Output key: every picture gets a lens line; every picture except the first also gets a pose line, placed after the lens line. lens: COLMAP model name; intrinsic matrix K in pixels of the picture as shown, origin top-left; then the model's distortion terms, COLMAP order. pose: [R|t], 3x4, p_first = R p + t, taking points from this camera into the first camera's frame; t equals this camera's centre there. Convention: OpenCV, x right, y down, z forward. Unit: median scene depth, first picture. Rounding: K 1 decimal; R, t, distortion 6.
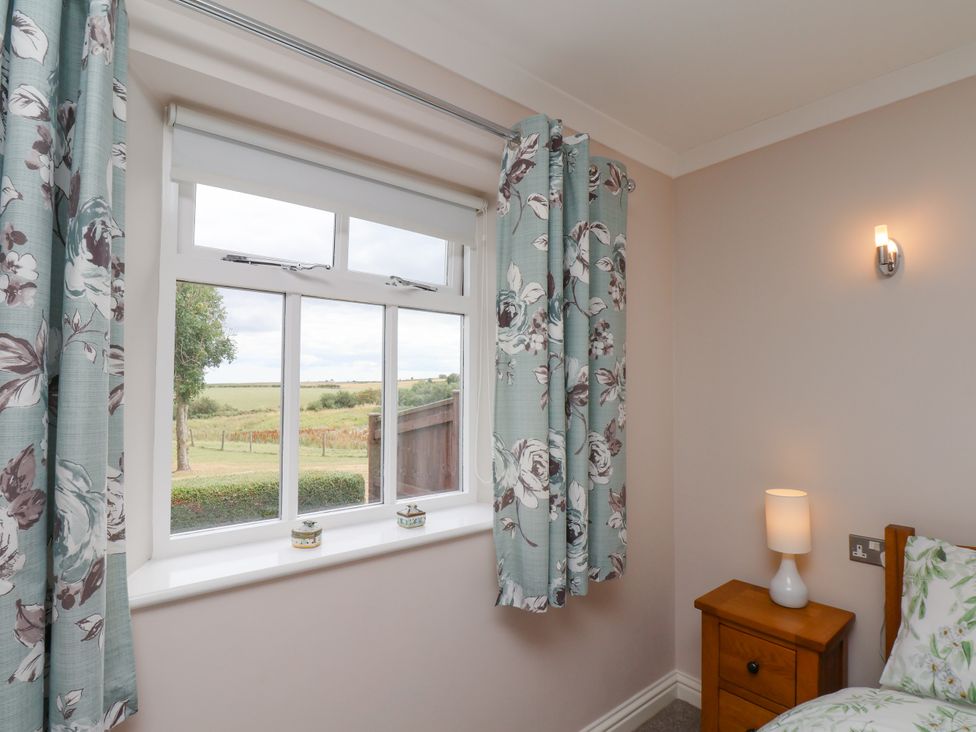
lens RADIAL K [[523.4, 0, 488.4], [0, 523.4, 365.4], [0, 0, 1]] dist [-0.004692, -0.010439]
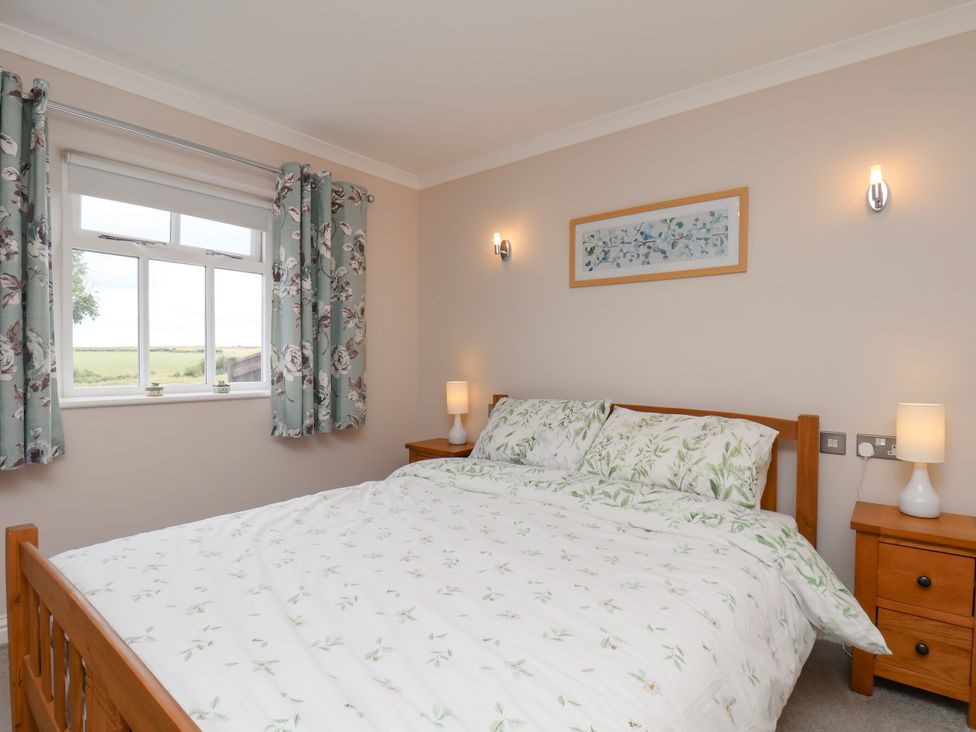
lens RADIAL K [[523.4, 0, 491.2], [0, 523.4, 367.6], [0, 0, 1]] dist [-0.004692, -0.010439]
pose [[0.980584, 0.001893, 0.196091, 0.405229], [-0.014911, 0.997778, 0.064933, 0.094053], [-0.195532, -0.066596, 0.978433, -0.912780]]
